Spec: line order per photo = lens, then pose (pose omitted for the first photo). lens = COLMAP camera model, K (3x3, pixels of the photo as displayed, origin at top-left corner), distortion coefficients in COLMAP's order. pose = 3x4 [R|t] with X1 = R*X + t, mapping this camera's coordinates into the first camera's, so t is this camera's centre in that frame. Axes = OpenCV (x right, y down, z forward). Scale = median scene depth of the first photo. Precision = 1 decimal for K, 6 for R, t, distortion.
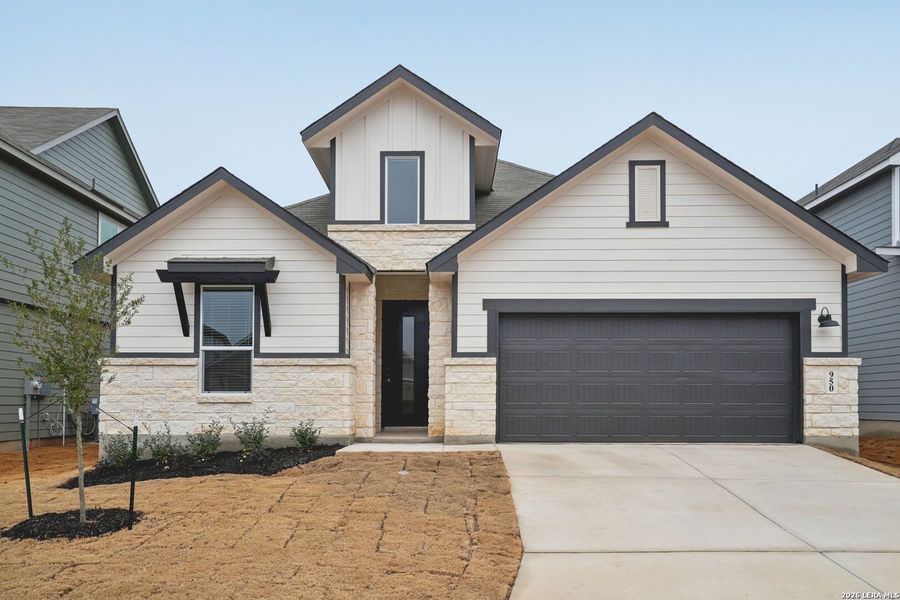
lens RADIAL K [[1490.5, 0, 450.0], [0, 1490.5, 300.0], [0, 0, 1]] dist [0.033640, 0.049981]
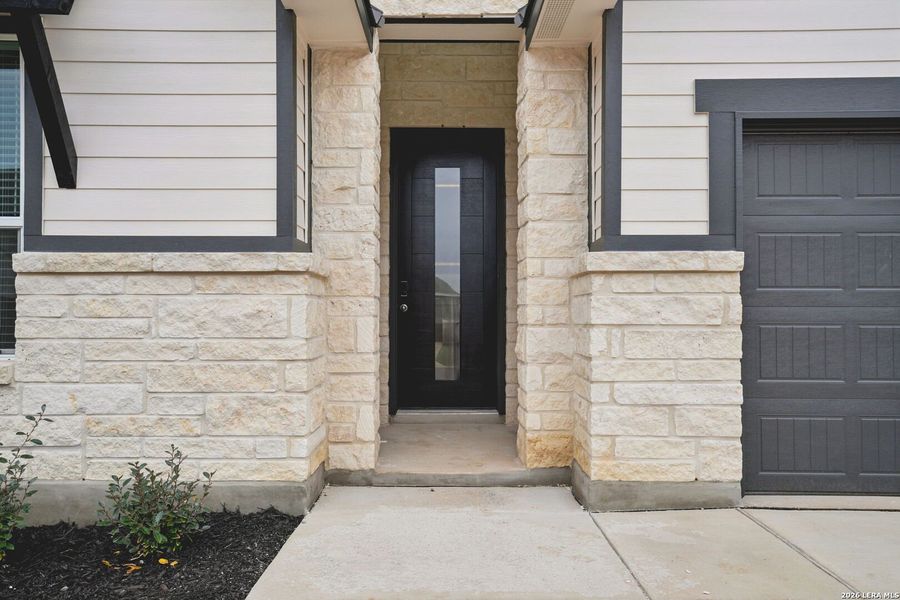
lens RADIAL K [[1490.5, 0, 450.0], [0, 1490.5, 300.0], [0, 0, 1]] dist [0.033640, 0.049981]
pose [[0.999957, 0.000662, 0.009291, -0.037957], [-0.001224, 0.998161, 0.060599, 0.029228], [-0.009233, -0.060607, 0.998119, 0.658282]]
